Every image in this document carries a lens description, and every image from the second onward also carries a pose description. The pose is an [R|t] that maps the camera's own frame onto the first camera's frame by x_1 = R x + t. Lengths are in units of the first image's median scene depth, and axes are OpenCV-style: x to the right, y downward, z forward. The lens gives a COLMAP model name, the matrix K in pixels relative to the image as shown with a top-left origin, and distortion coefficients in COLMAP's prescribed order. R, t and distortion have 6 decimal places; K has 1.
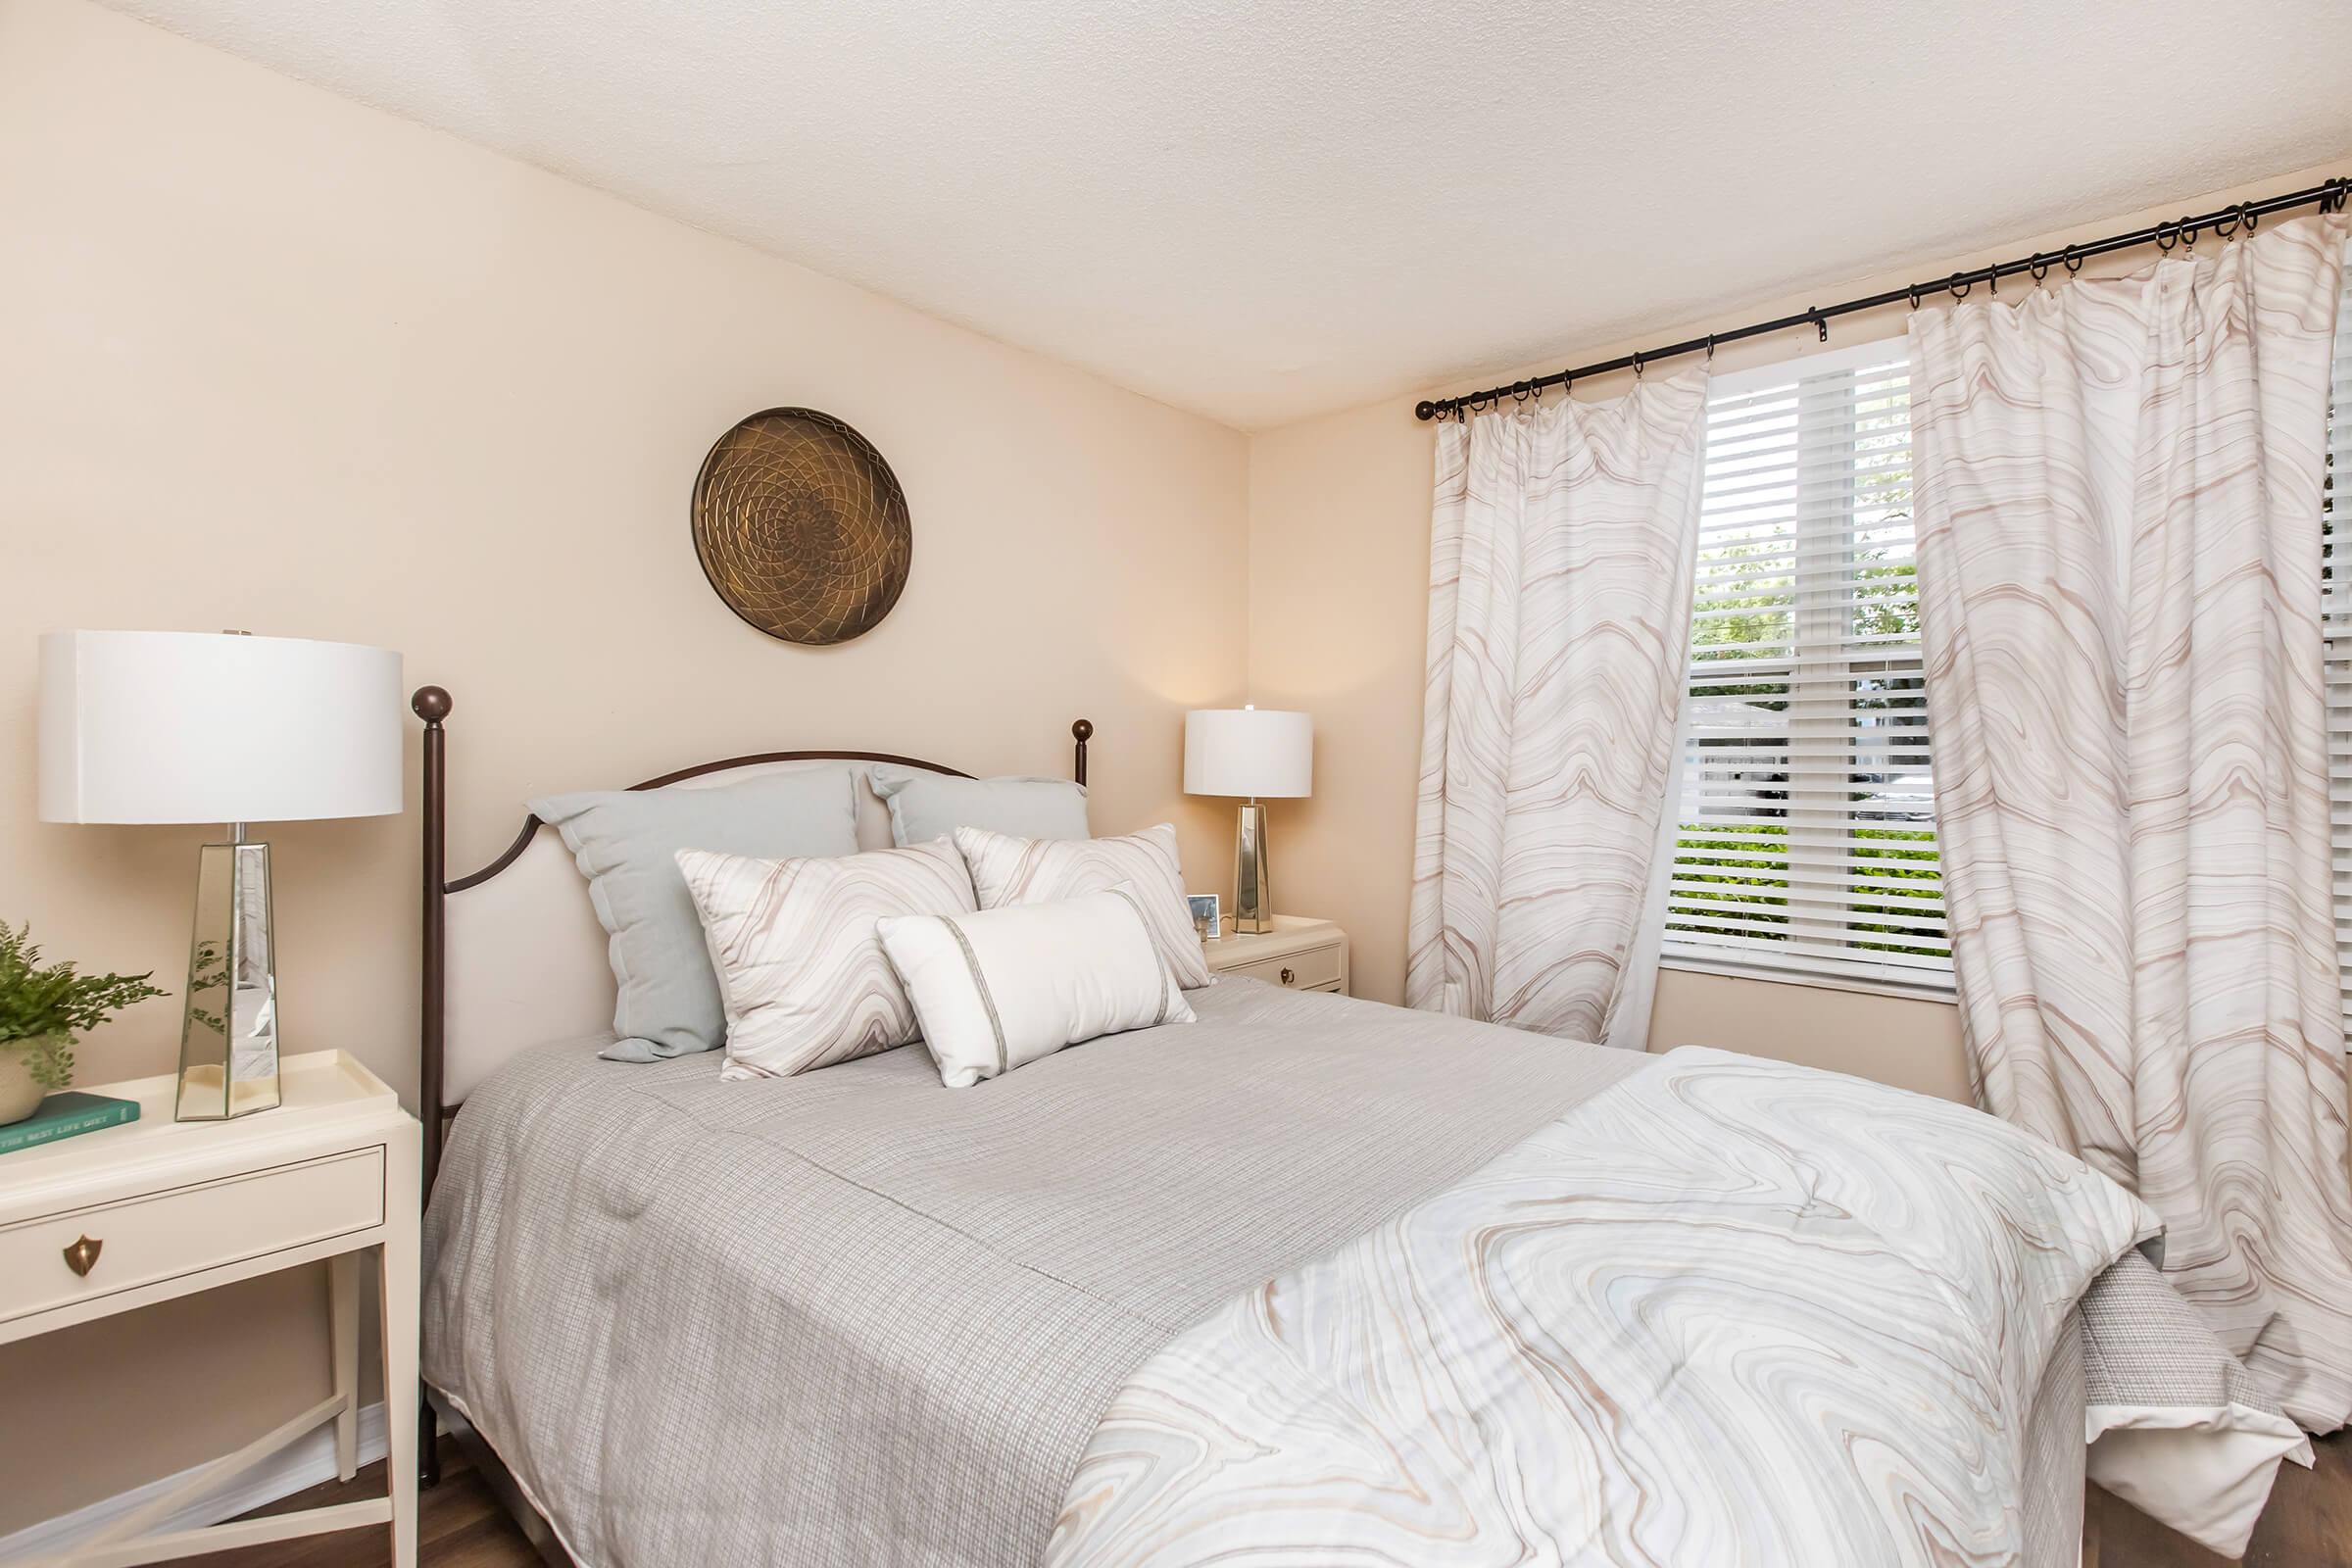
lens RADIAL K [[1052.2, 0, 1167.0], [0, 1052.2, 787.1], [0, 0, 1]] dist [-0.022407, 0.000089]
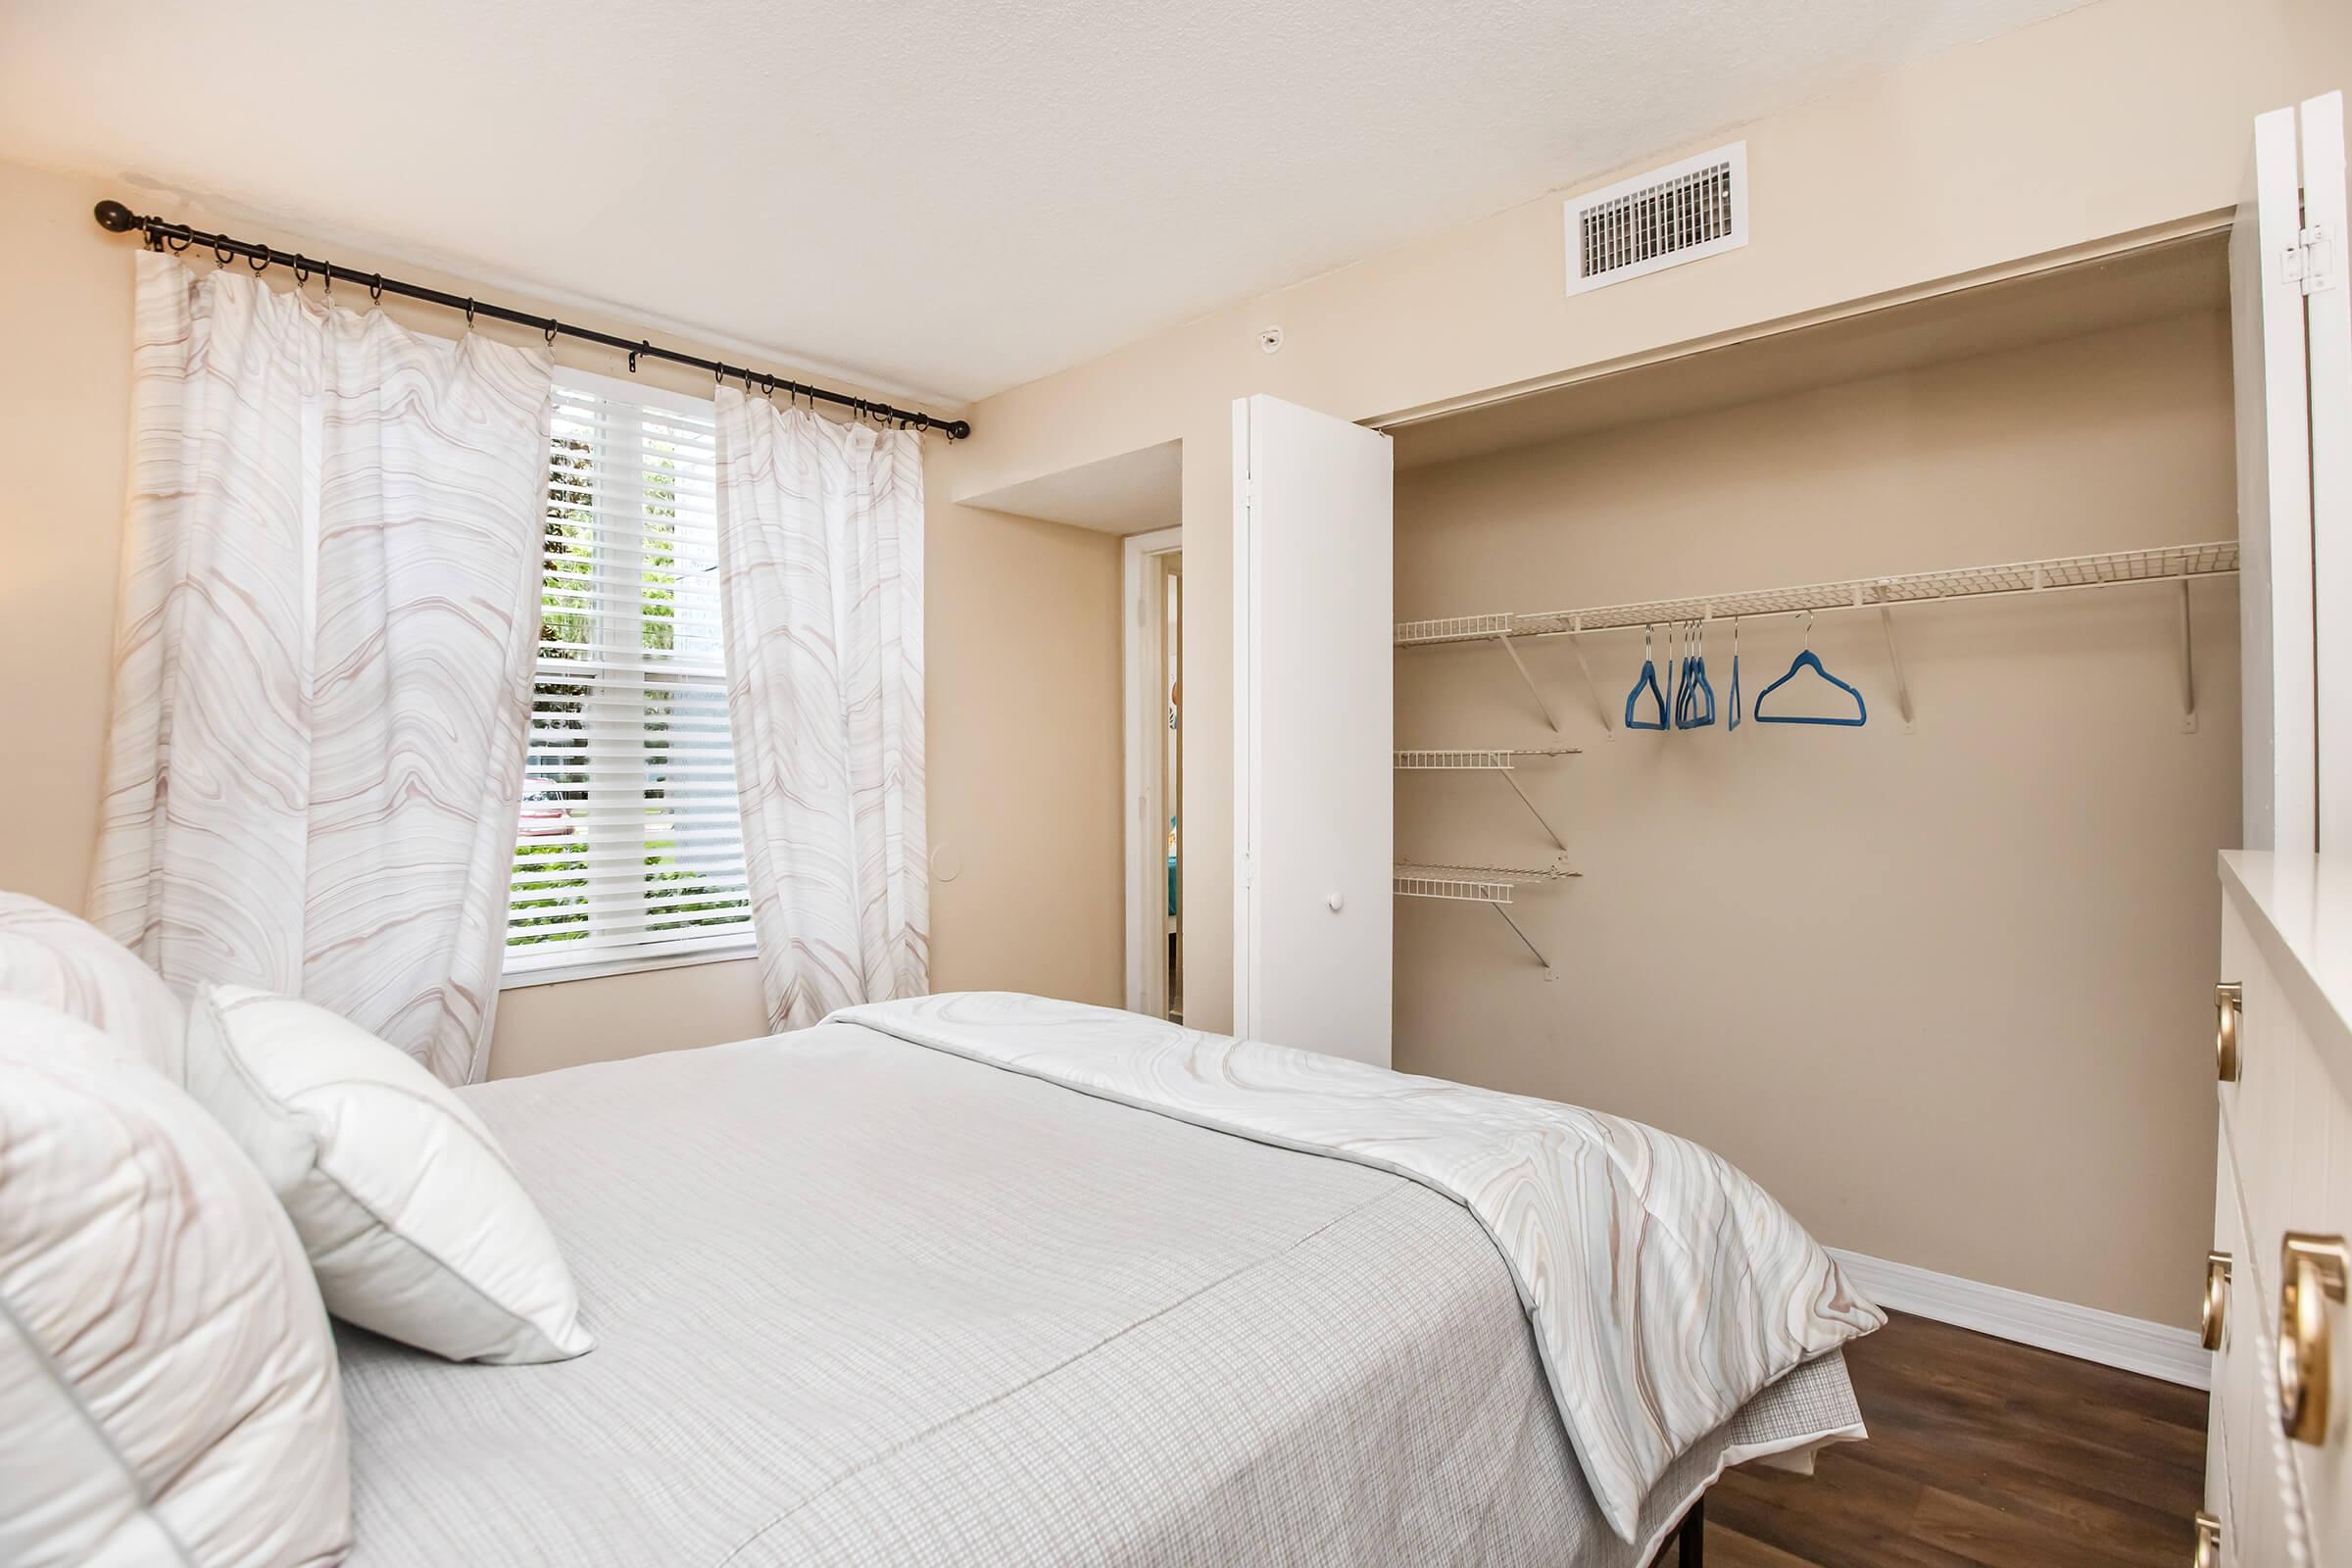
lens RADIAL K [[1097.1, 0, 1177.8], [0, 1097.1, 776.0], [0, 0, 1]] dist [-0.032886, 0.001739]
pose [[0.008601, -0.009982, 0.999913, -0.456949], [0.028268, 0.999553, 0.009736, -0.005095], [-0.999563, 0.028182, 0.008880, 0.406831]]
